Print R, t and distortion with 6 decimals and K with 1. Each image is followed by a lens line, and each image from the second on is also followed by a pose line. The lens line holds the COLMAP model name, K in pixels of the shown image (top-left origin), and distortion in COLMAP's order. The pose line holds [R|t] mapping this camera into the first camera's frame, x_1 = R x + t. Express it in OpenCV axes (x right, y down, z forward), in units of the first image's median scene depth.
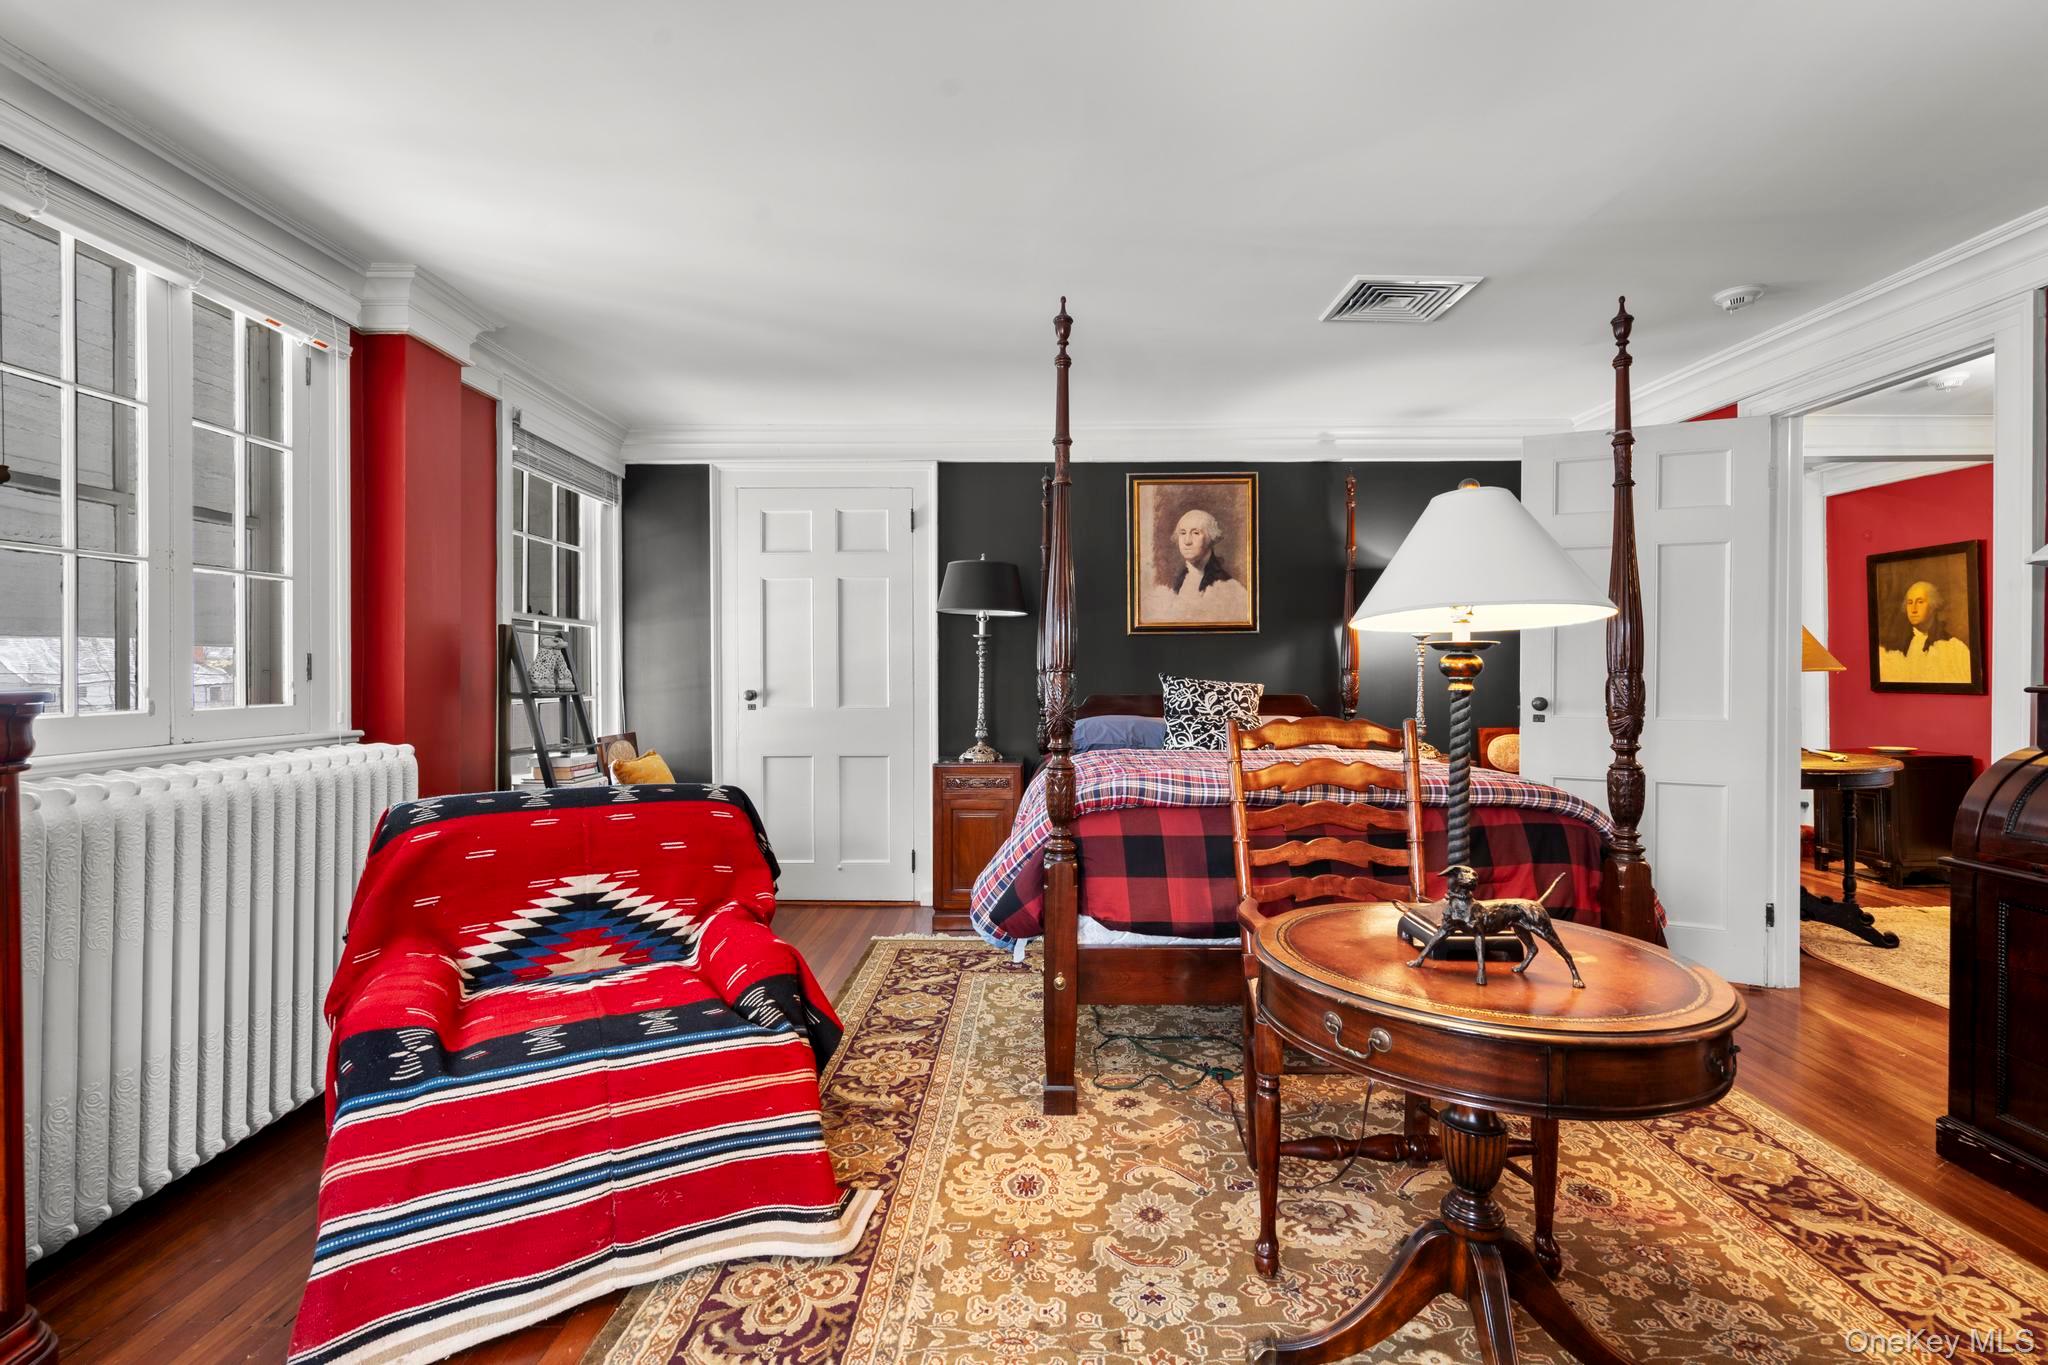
lens RADIAL K [[927.5, 0, 1025.0], [0, 927.5, 674.5], [0, 0, 1]] dist [-0.005518, 0.003197]
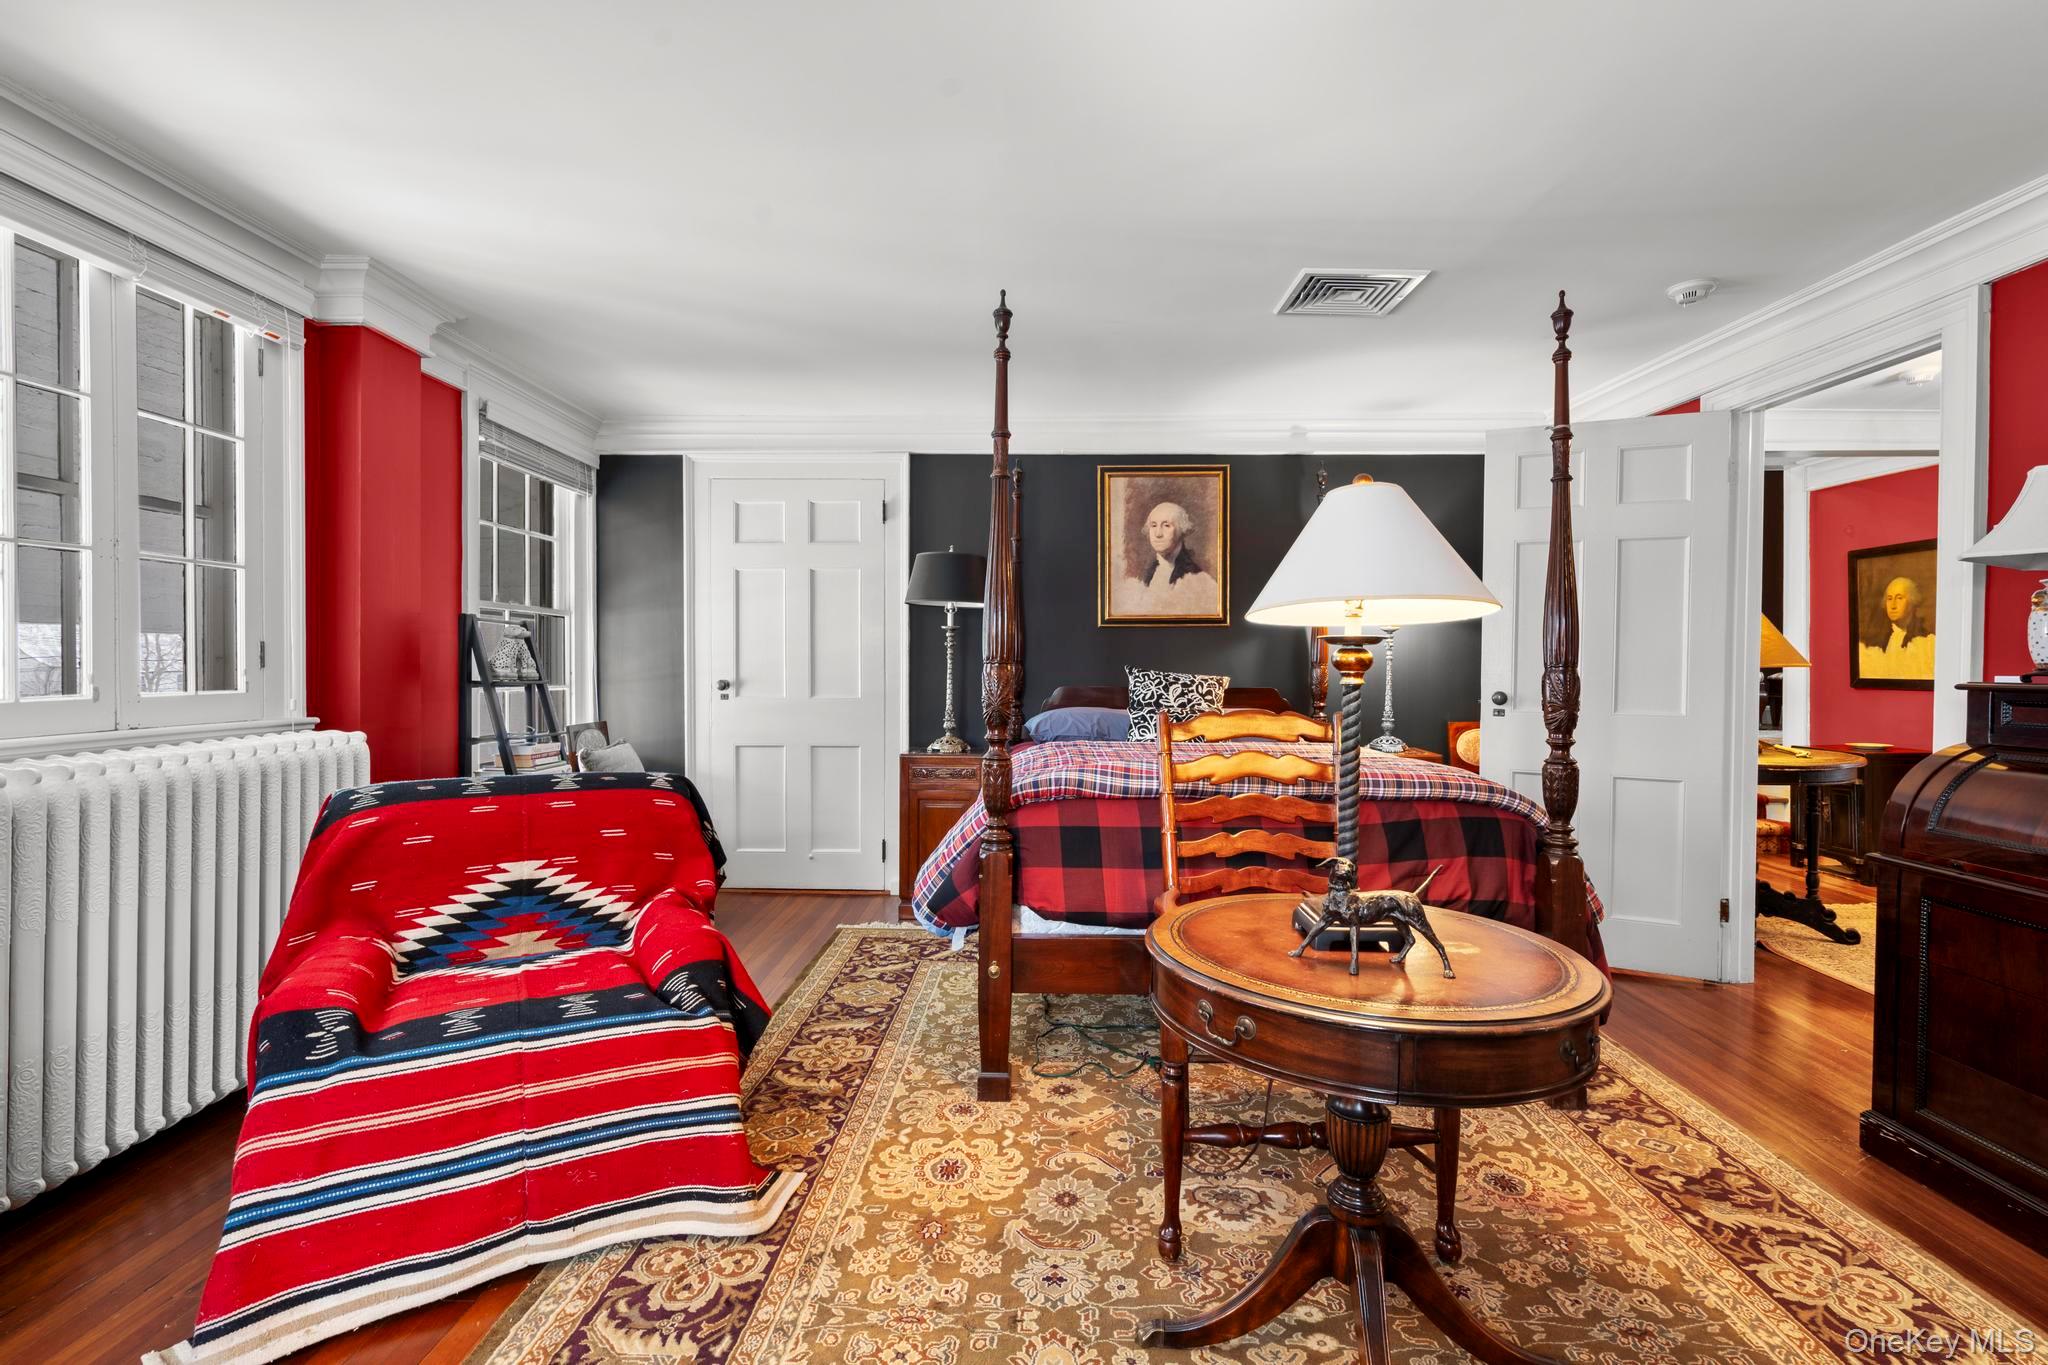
lens RADIAL K [[927.5, 0, 1025.3], [0, 927.5, 674.7], [0, 0, 1]] dist [-0.005518, 0.003197]
pose [[0.999945, 0.005496, -0.008918, 0.080420], [-0.005411, 0.999939, 0.009581, -0.000624], [0.008970, -0.009532, 0.999914, -0.007940]]
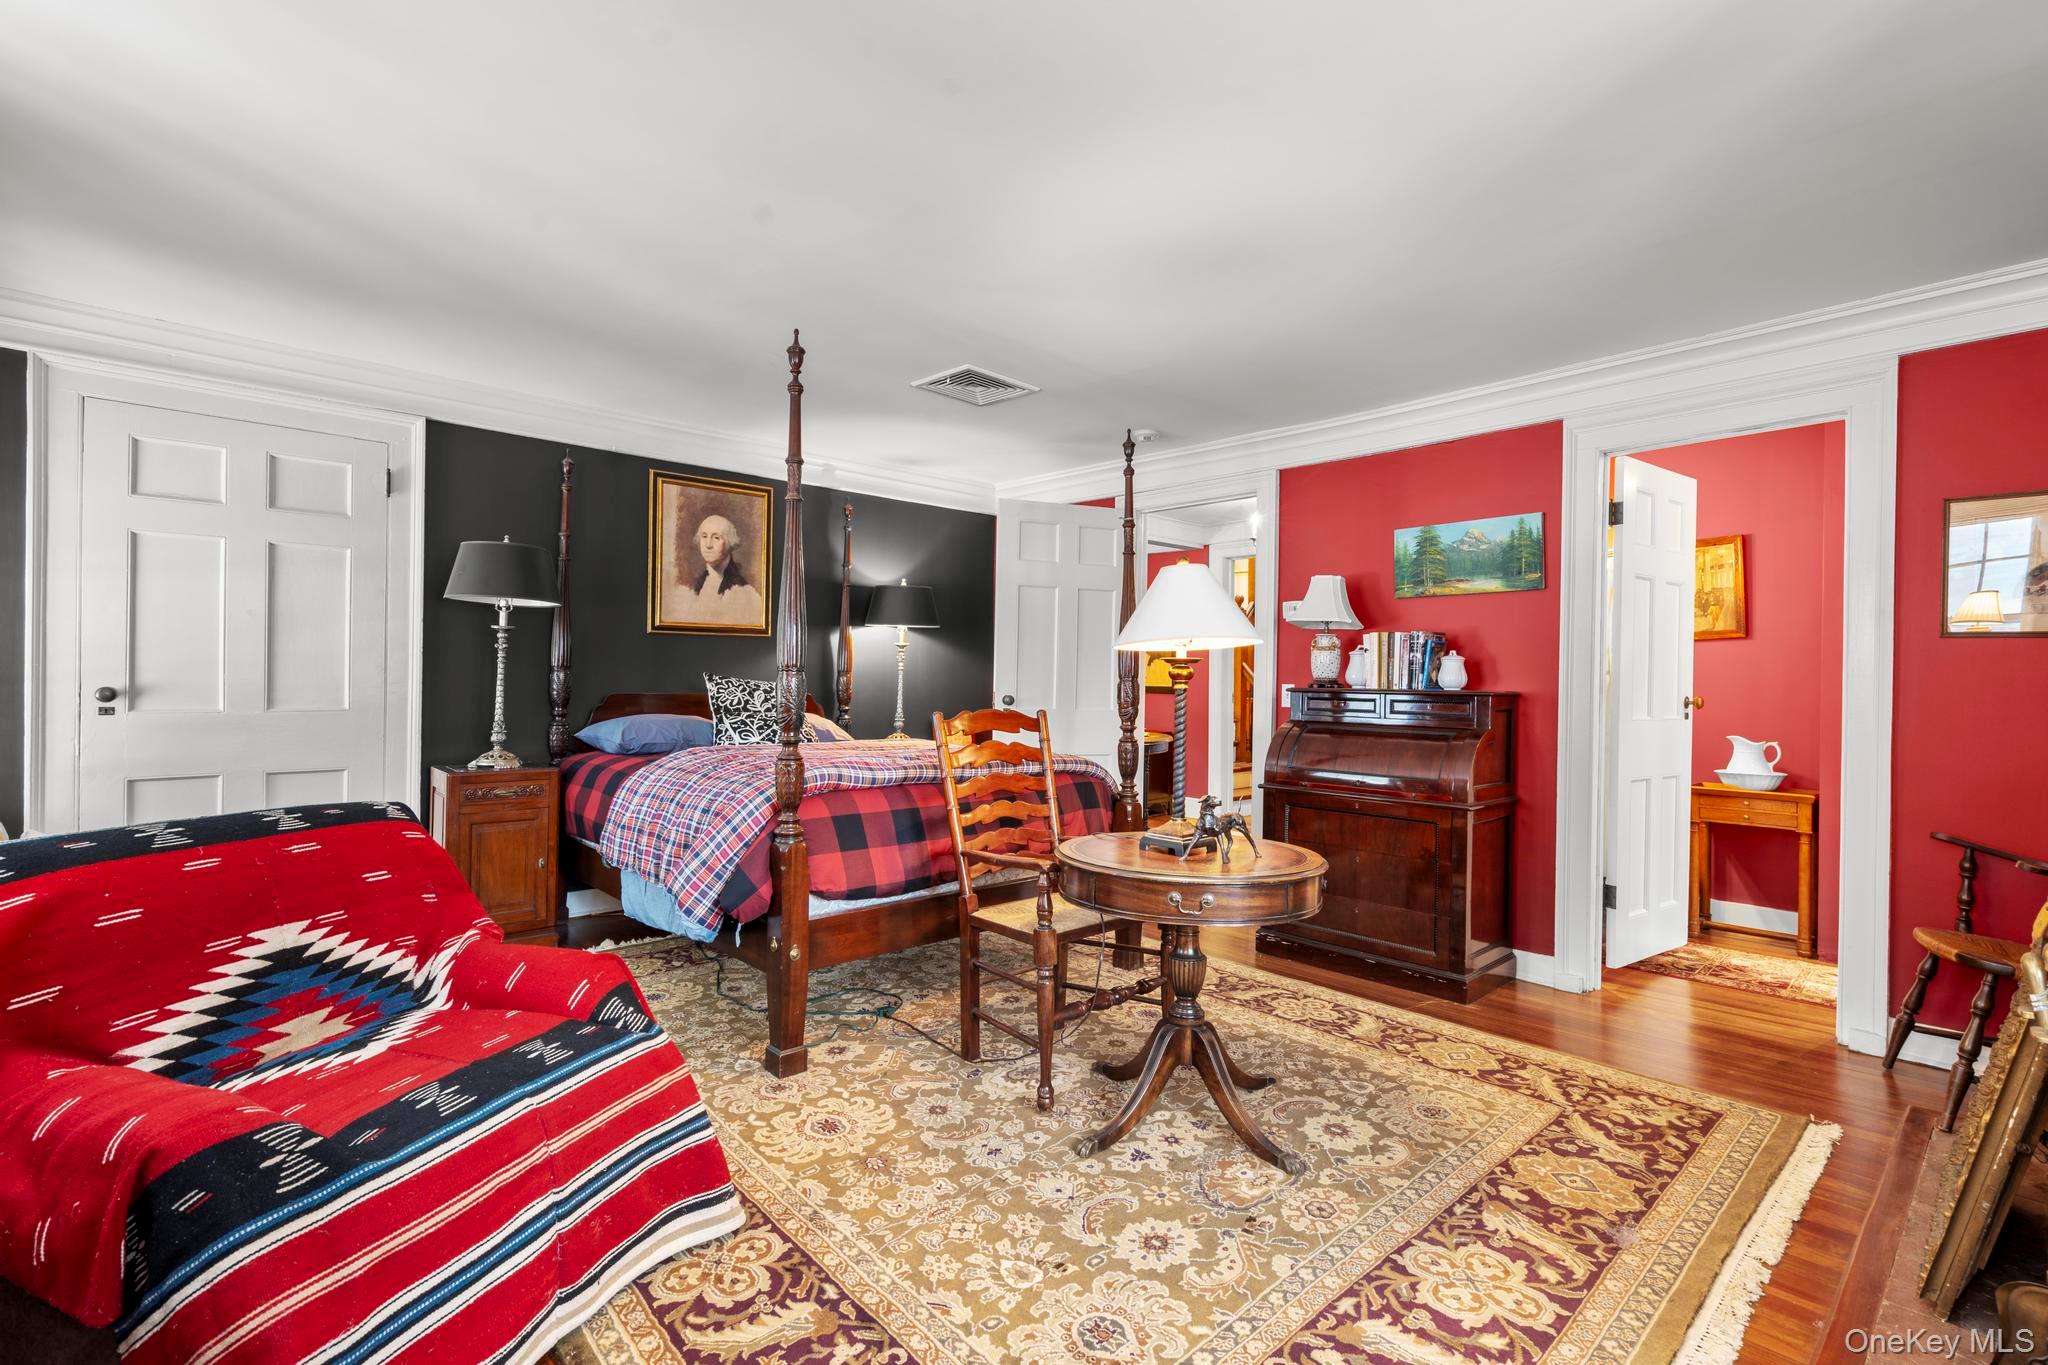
lens RADIAL K [[927.5, 0, 1028.9], [0, 927.5, 675.3], [0, 0, 1]] dist [-0.005518, 0.003197]
pose [[0.724145, 0.013618, 0.689513, -0.533600], [-0.013447, 0.999894, -0.005625, 0.004556], [-0.689517, -0.005199, 0.724251, 0.015182]]
